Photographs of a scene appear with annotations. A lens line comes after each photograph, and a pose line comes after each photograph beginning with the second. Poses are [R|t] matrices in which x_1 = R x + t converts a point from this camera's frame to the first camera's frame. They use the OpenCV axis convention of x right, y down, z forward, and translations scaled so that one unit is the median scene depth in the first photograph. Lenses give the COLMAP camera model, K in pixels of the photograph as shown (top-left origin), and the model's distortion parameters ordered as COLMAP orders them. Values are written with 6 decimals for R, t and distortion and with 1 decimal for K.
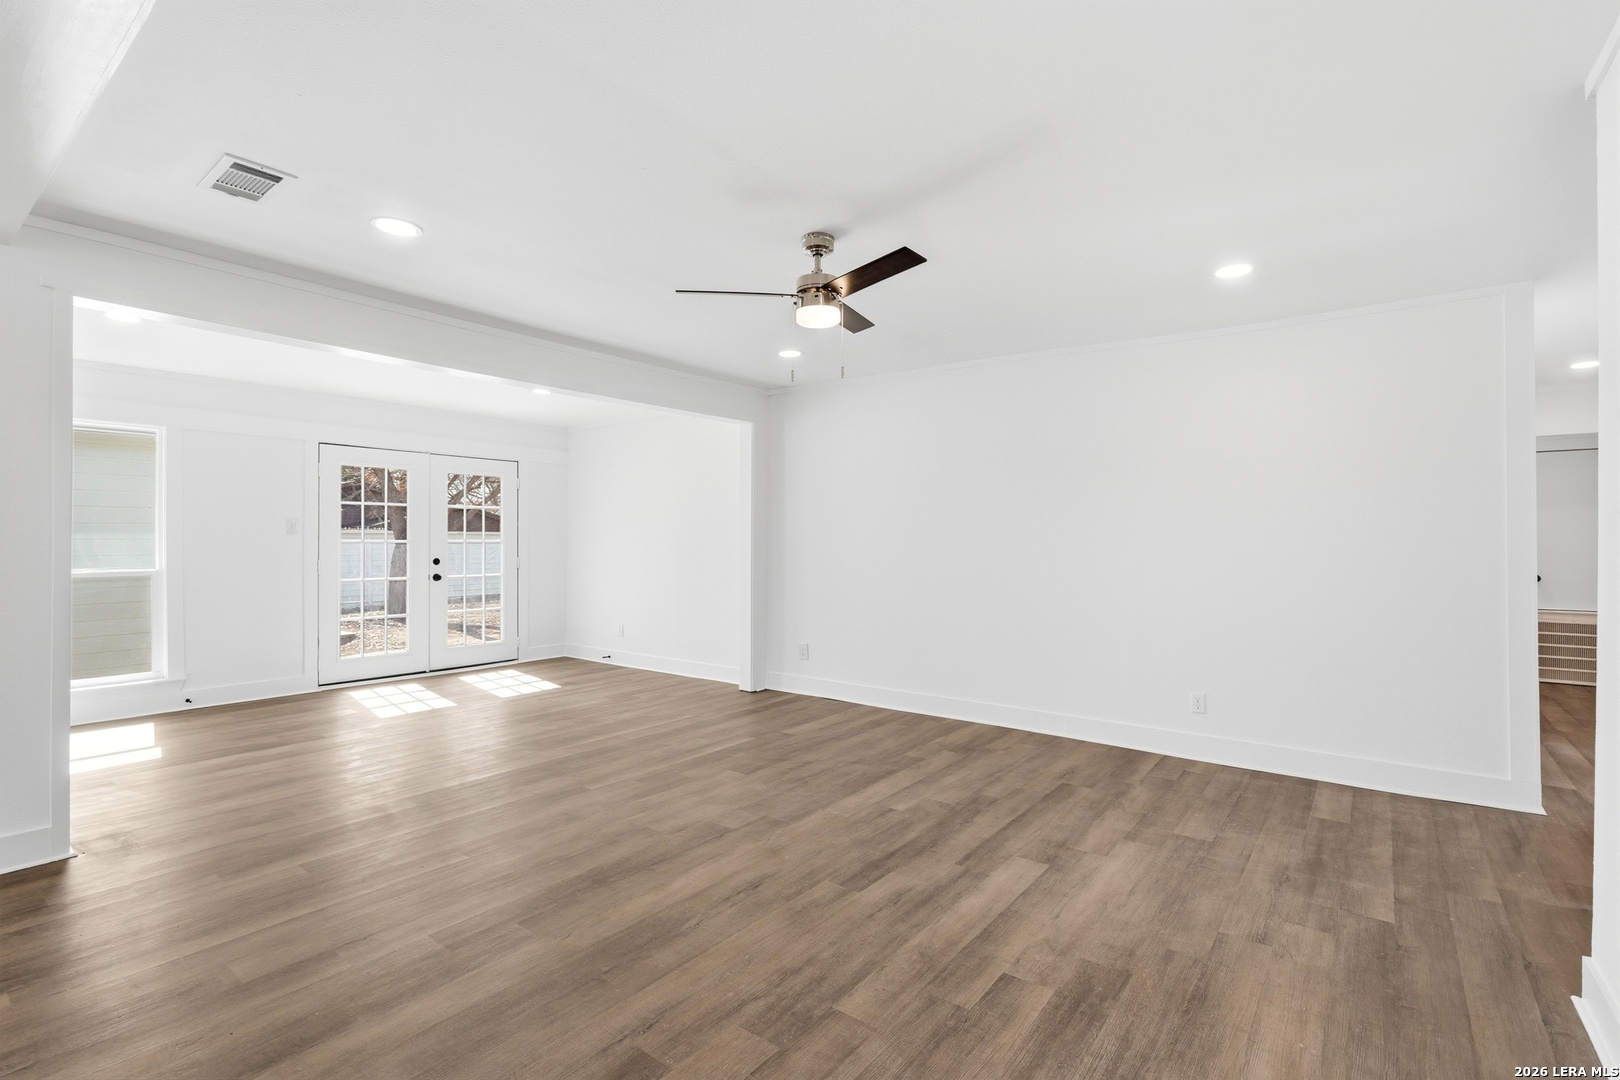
lens RADIAL K [[751.0, 0, 805.8], [0, 751.0, 546.5], [0, 0, 1]] dist [0.001678, 0.000473]
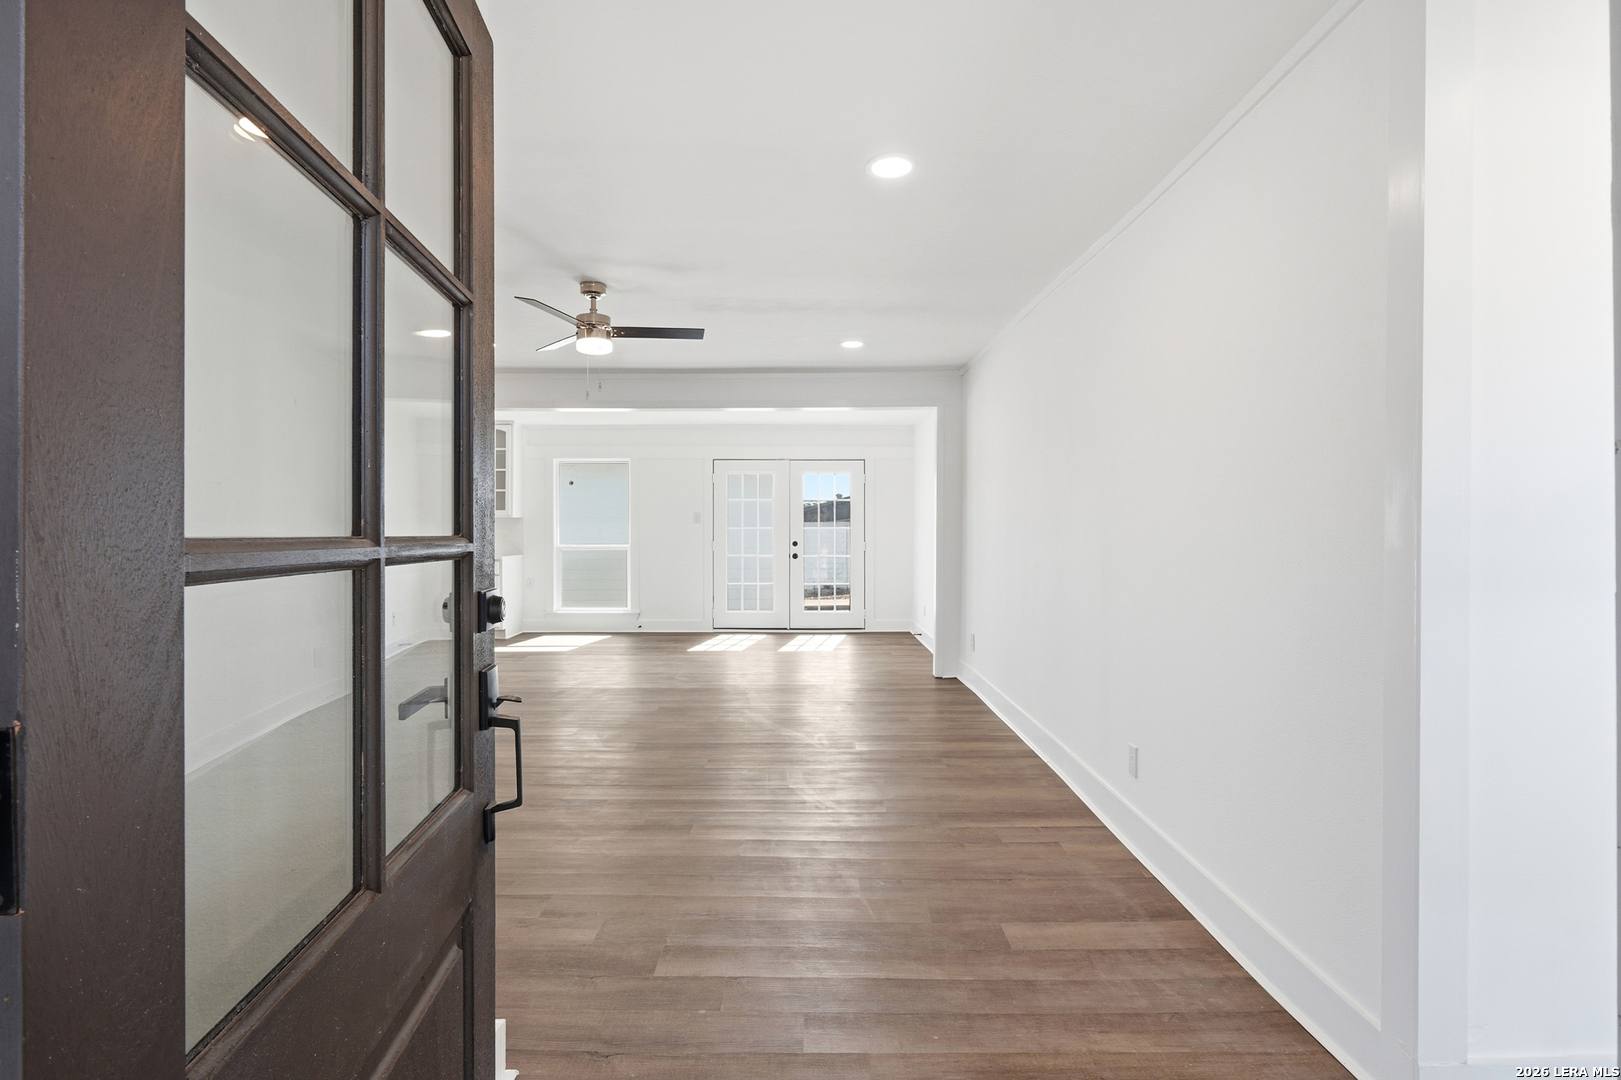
lens RADIAL K [[751.5, 0, 806.0], [0, 751.5, 533.1], [0, 0, 1]] dist [0.001678, 0.000473]
pose [[0.620599, -0.001212, -0.784127, 0.672436], [-0.003393, 0.999985, -0.004231, 0.008644], [0.784121, 0.005287, 0.620586, 0.275681]]
